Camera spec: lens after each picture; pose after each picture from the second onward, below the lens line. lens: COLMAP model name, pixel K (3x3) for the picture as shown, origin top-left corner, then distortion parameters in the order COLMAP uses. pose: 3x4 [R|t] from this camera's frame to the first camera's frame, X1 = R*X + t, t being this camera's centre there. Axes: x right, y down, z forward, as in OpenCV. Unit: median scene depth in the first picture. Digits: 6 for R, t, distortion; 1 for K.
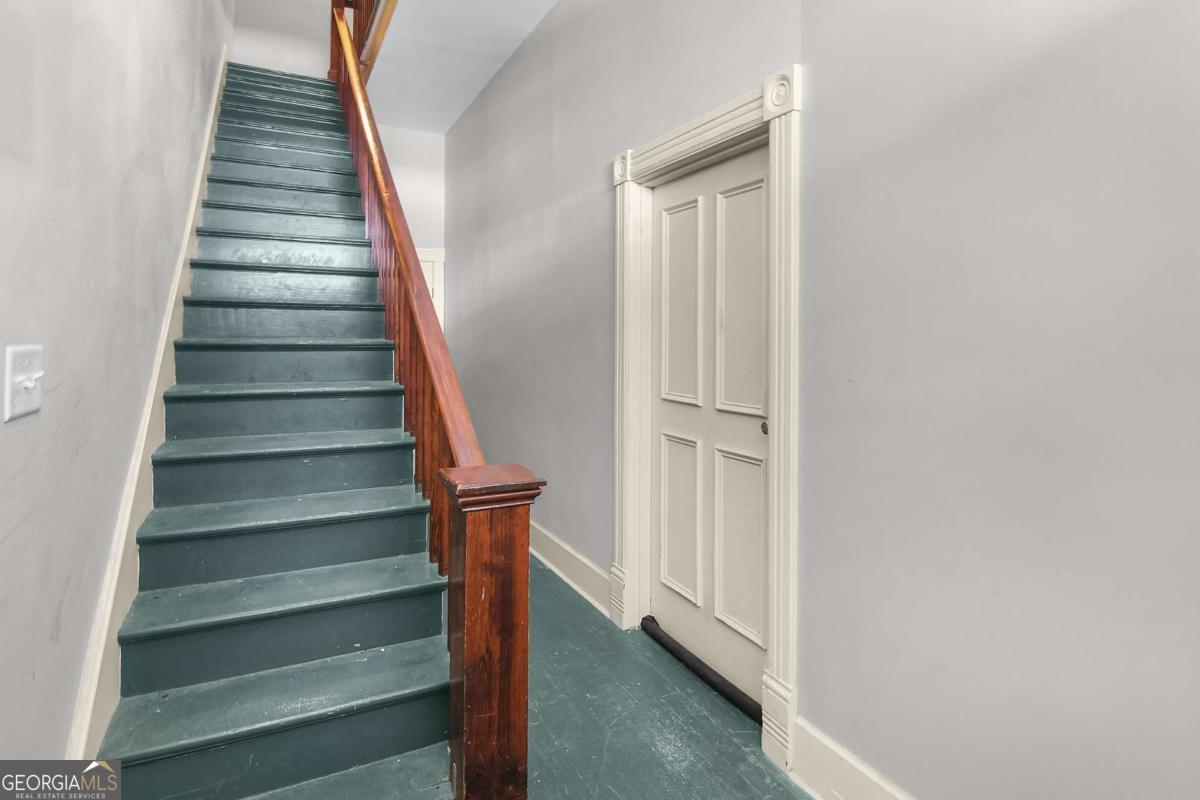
lens RADIAL K [[635.2, 0, 599.0], [0, 635.2, 338.5], [0, 0, 1]] dist [0.001933, -0.001471]
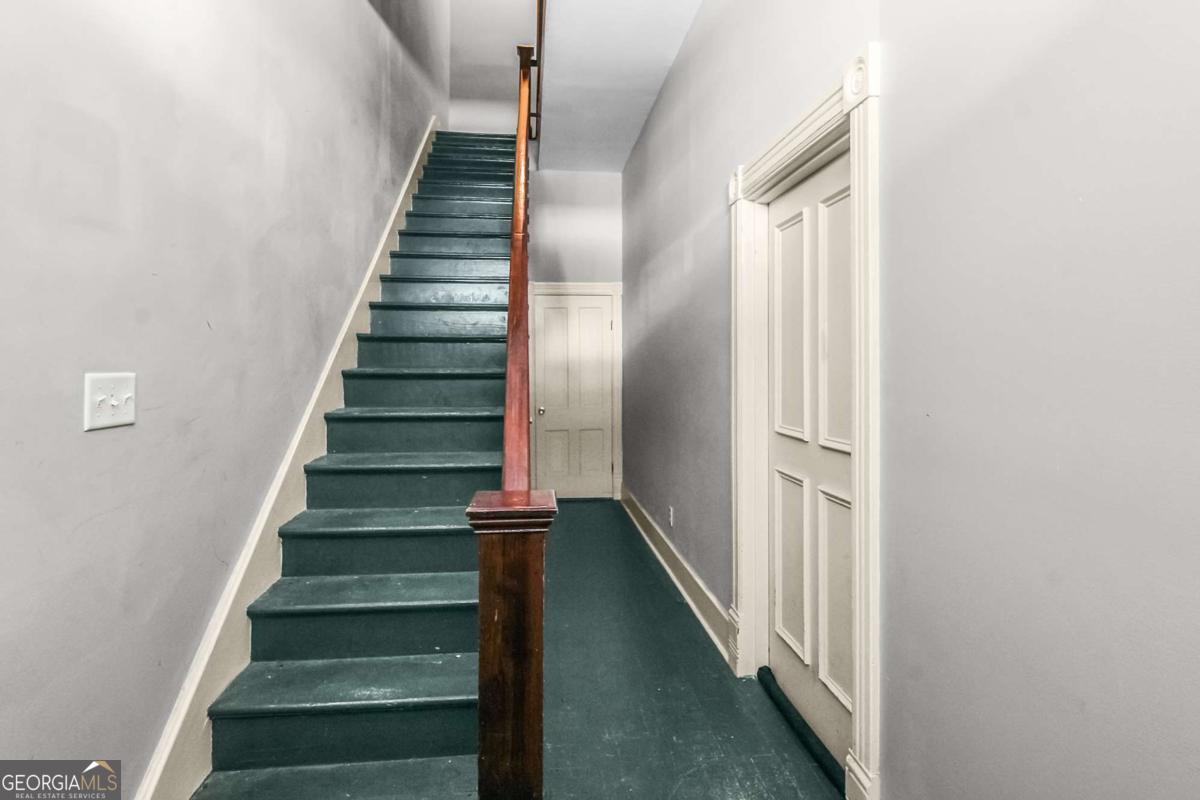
lens RADIAL K [[627.2, 0, 600.0], [0, 627.2, 367.2], [0, 0, 1]] dist [0.001265, -0.000727]
pose [[0.935790, -0.005698, -0.352511, 0.208804], [0.004661, 0.999982, -0.003791, 0.003828], [0.352526, 0.001904, 0.935800, 0.069732]]
